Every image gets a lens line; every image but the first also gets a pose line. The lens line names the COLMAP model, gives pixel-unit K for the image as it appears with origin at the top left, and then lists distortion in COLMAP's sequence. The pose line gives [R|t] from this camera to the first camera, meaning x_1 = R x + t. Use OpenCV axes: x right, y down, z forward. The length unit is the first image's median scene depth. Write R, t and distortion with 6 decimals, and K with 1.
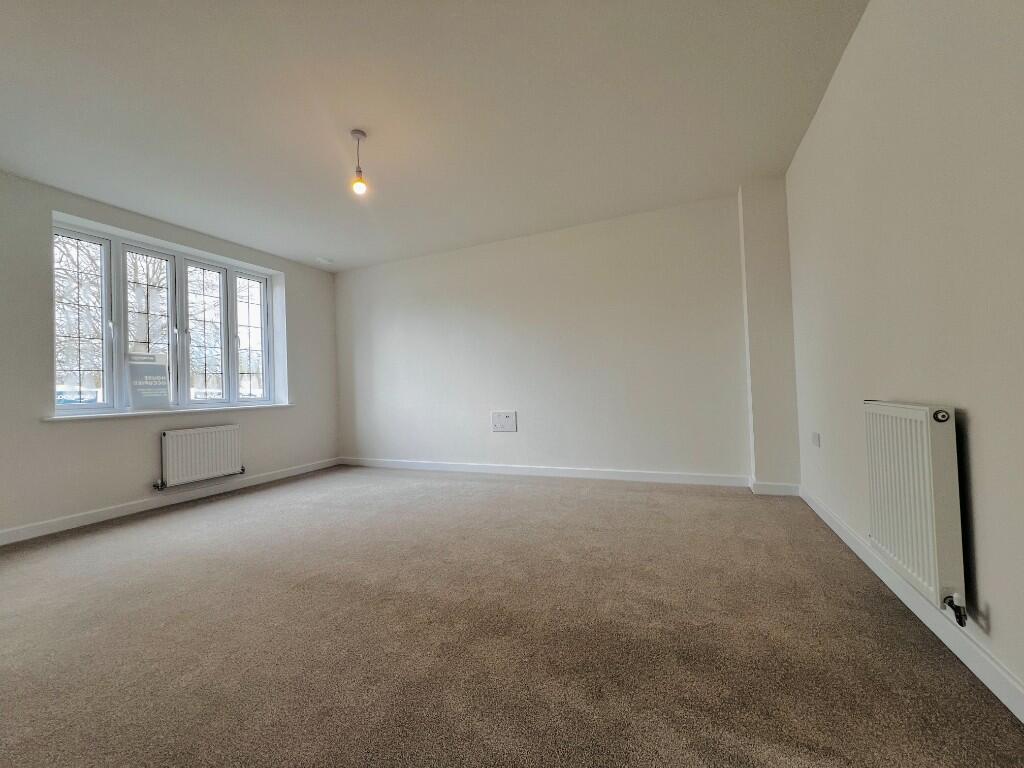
lens RADIAL K [[409.3, 0, 513.9], [0, 409.3, 380.5], [0, 0, 1]] dist [0.000165, 0.000209]
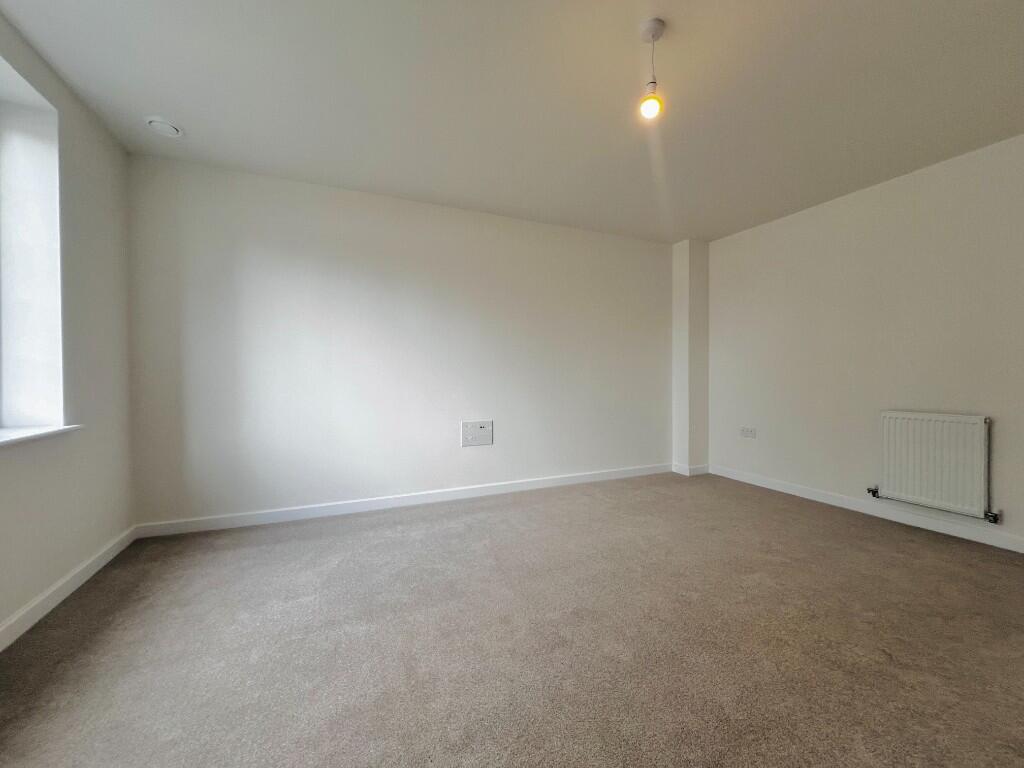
lens RADIAL K [[409.3, 0, 513.9], [0, 409.3, 380.5], [0, 0, 1]] dist [0.000165, 0.000209]
pose [[0.678617, 0.027507, 0.733977, -0.769993], [-0.036072, 0.999341, -0.004101, -0.005321], [-0.733606, -0.023693, 0.679162, 0.525394]]
